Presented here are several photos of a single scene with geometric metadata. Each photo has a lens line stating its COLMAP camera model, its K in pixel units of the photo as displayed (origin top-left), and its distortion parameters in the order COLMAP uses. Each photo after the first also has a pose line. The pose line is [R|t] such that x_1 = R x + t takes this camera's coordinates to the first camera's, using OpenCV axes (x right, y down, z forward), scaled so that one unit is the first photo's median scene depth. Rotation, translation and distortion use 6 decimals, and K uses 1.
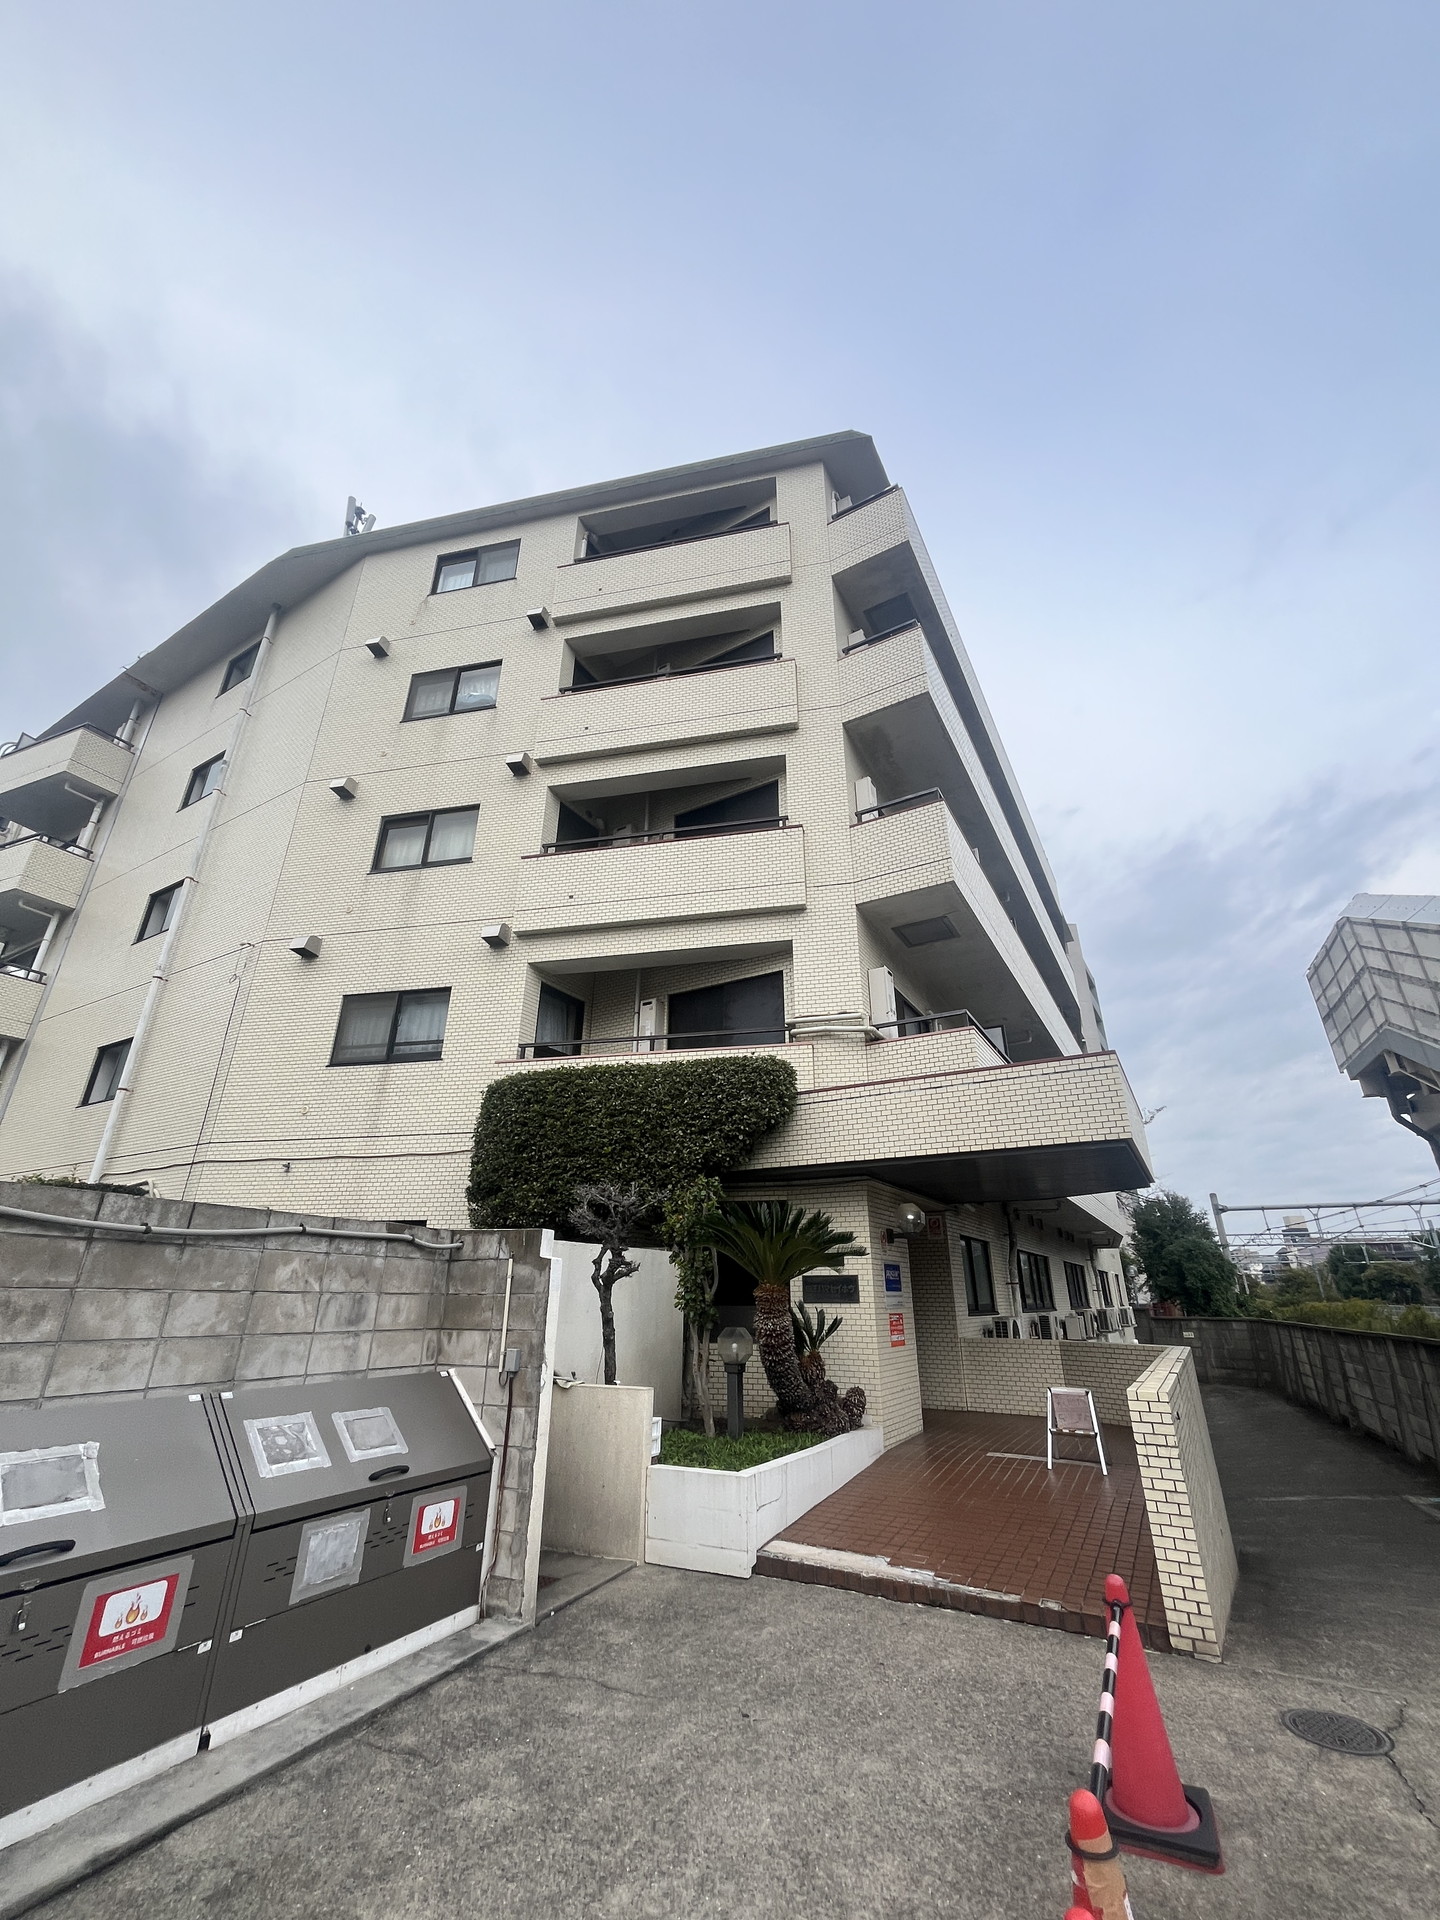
lens RADIAL K [[769.6, 0, 722.8], [0, 769.6, 964.8], [0, 0, 1]] dist [-0.003802, 0.000010]
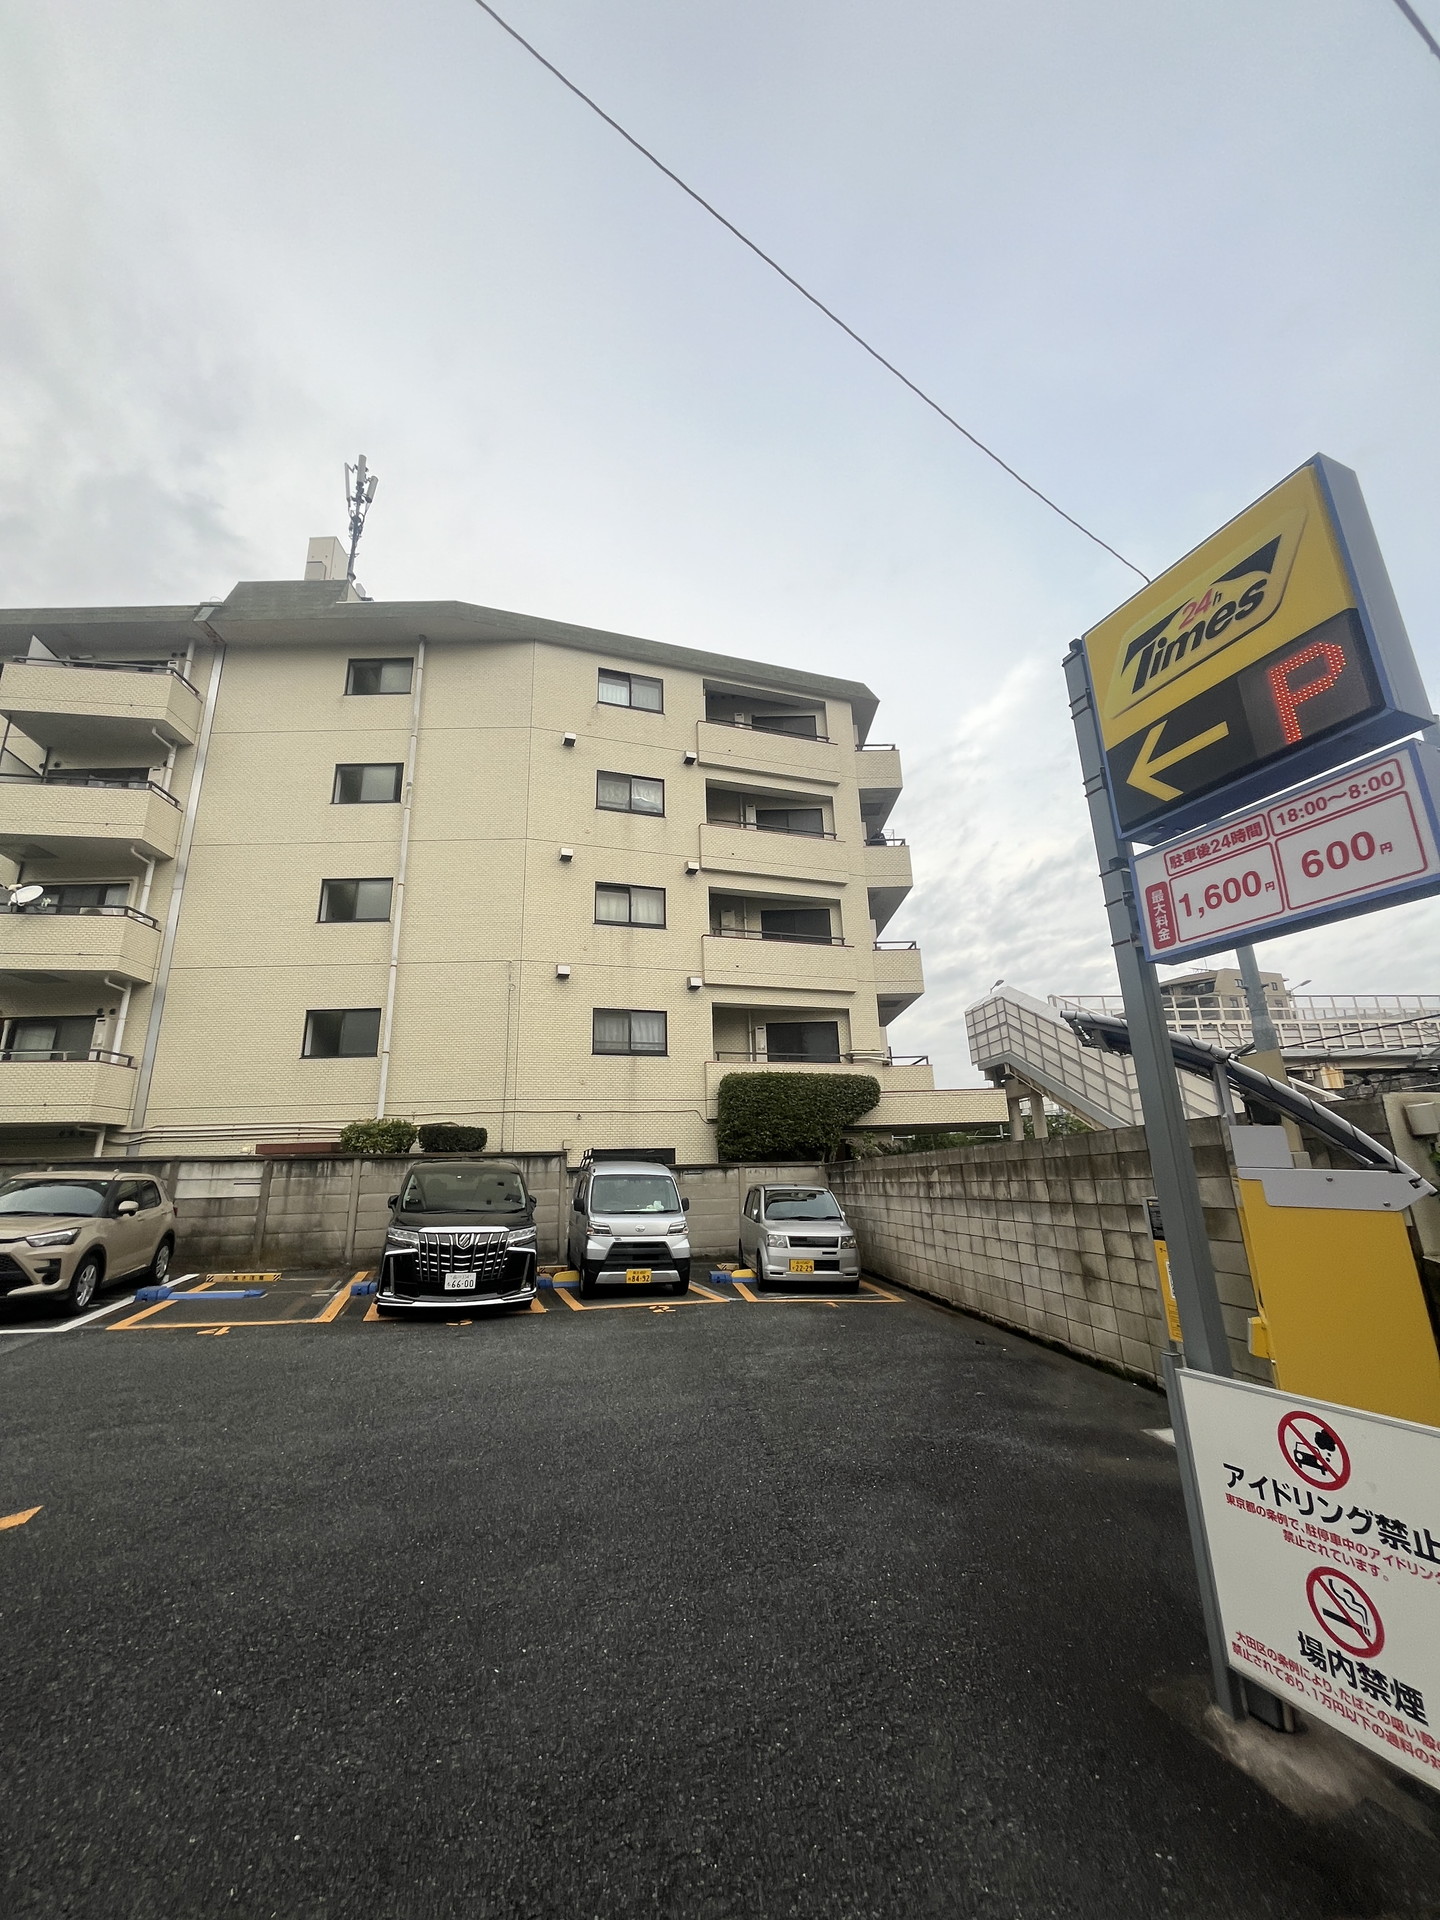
lens RADIAL K [[769.6, 0, 713.6], [0, 769.6, 960.4], [0, 0, 1]] dist [-0.003802, 0.000010]
pose [[0.854895, 0.112267, 0.506508, -1.000931], [-0.174869, 0.981530, 0.077592, -0.202468], [-0.488441, -0.154906, 0.858737, -0.416134]]
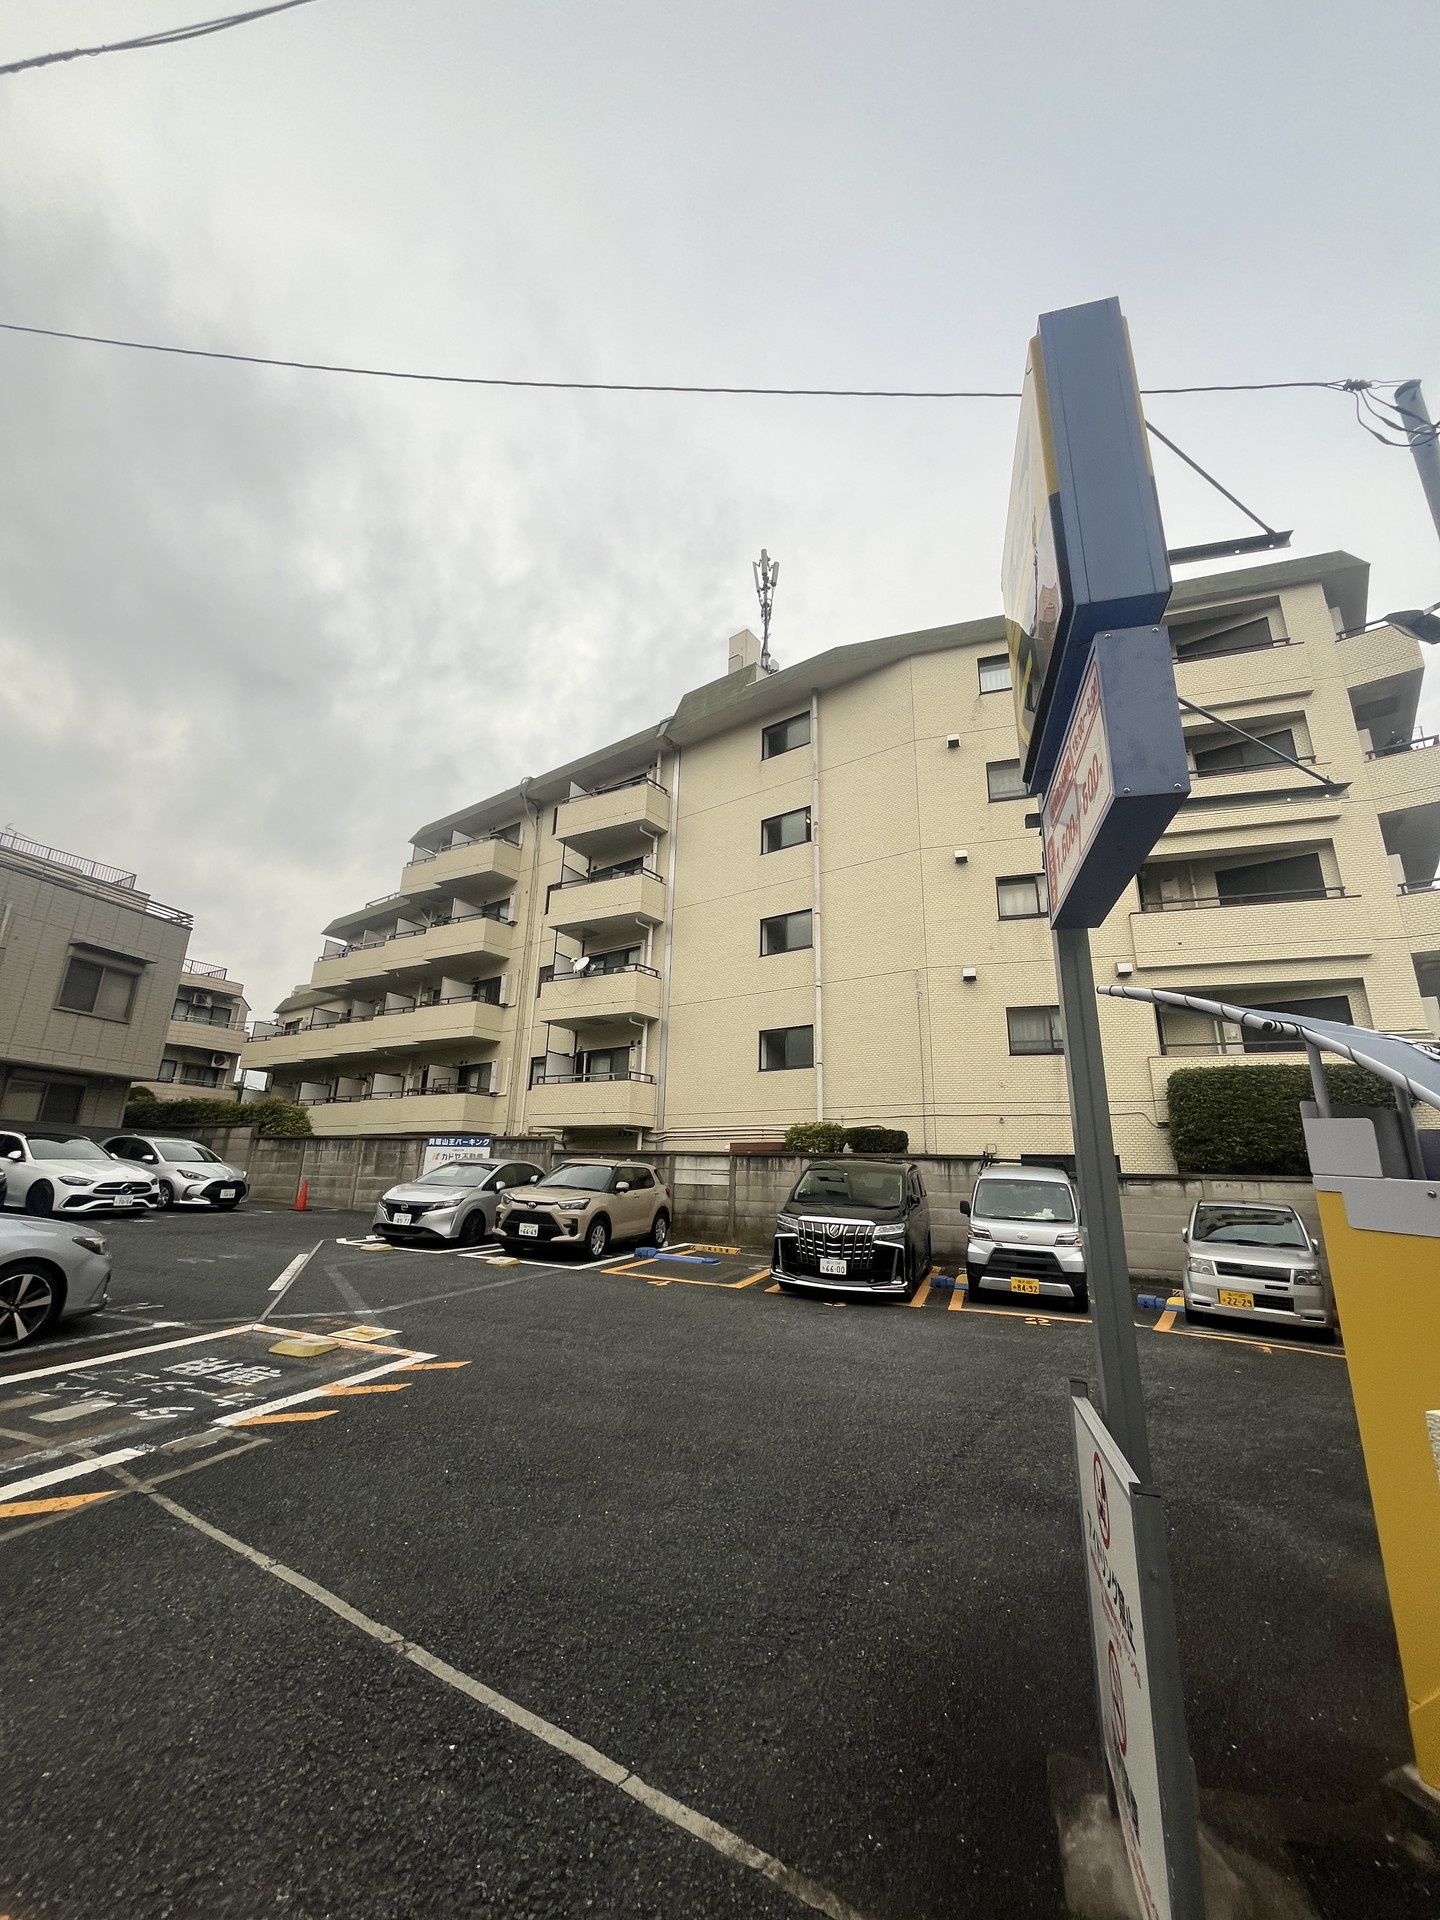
lens RADIAL K [[769.6, 0, 720.6], [0, 769.6, 961.0], [0, 0, 1]] dist [-0.003802, 0.000010]
pose [[0.993919, -0.013173, -0.109322, -0.813927], [0.026389, 0.992382, 0.120338, -0.228476], [0.106904, -0.122491, 0.986695, -0.500866]]
